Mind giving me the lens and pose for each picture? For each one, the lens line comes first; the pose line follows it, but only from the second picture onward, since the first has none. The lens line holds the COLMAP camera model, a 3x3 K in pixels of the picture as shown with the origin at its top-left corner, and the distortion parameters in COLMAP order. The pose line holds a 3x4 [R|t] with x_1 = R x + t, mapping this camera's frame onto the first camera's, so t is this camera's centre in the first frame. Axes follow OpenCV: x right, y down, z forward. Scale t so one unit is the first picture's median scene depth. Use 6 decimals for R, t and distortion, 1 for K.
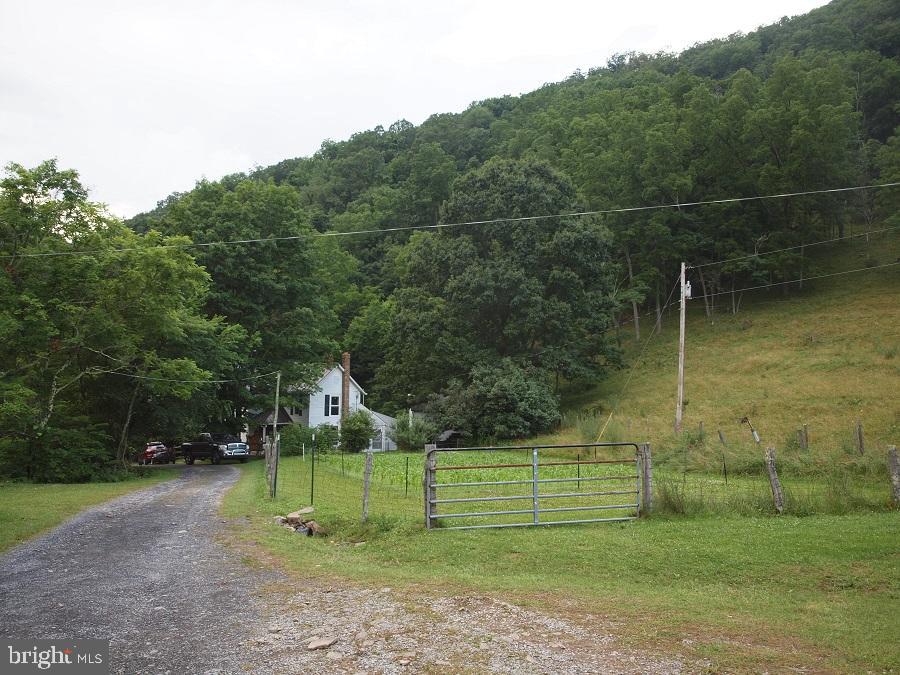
lens RADIAL K [[735.2, 0, 450.8], [0, 735.2, 384.7], [0, 0, 1]] dist [-0.094136, 0.067492]
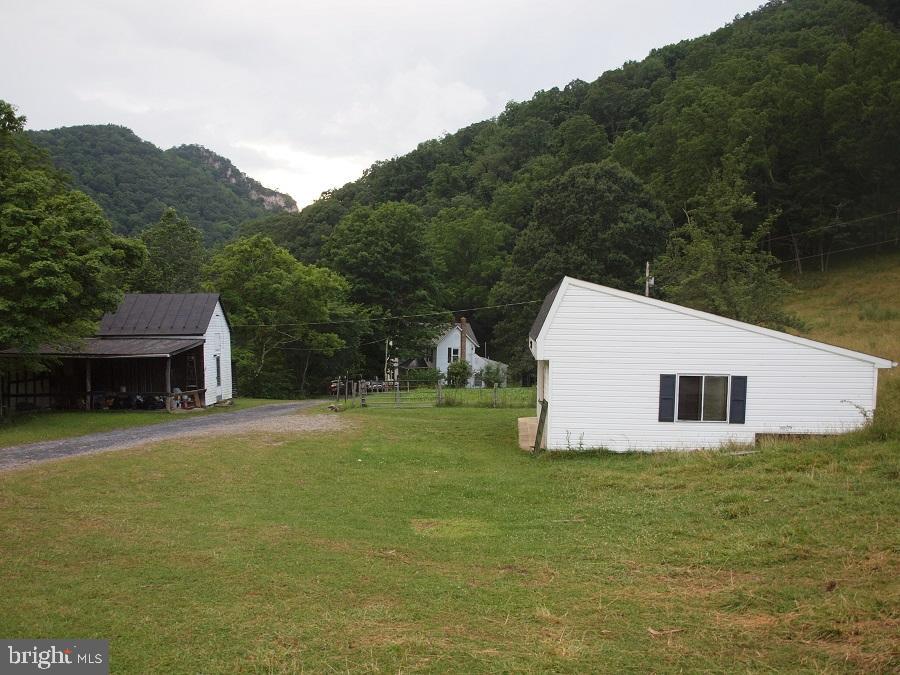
lens RADIAL K [[735.2, 0, 450.8], [0, 735.2, 384.7], [0, 0, 1]] dist [-0.094136, 0.067492]
pose [[0.958975, 0.011485, -0.283257, 0.232887], [0.011361, 0.996819, 0.078880, -0.026332], [0.283262, -0.078861, 0.955795, -0.354466]]
